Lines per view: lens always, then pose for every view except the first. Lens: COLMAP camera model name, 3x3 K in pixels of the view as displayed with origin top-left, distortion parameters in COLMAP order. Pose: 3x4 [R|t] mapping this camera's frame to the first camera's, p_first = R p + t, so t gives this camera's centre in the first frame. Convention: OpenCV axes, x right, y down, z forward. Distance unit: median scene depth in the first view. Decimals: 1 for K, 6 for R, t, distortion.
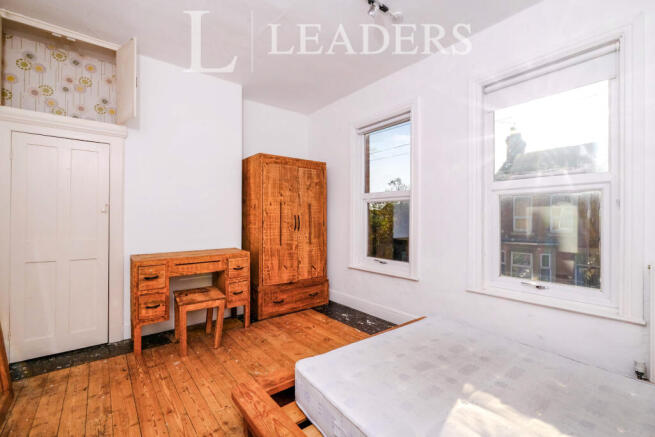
lens RADIAL K [[286.8, 0, 339.6], [0, 286.8, 218.9], [0, 0, 1]] dist [-0.000596, -0.000100]
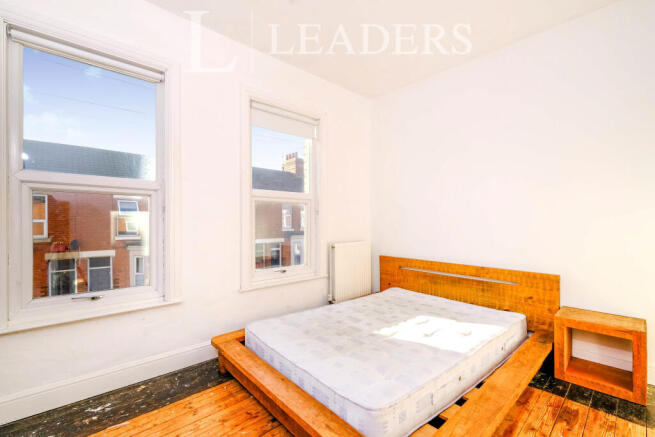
lens RADIAL K [[286.8, 0, 339.6], [0, 286.8, 218.9], [0, 0, 1]] dist [-0.000596, -0.000100]
pose [[-0.045397, 0.009155, 0.998927, -0.492087], [0.001954, 0.999957, -0.009076, 0.000452], [-0.998967, 0.001539, -0.045413, 0.587218]]
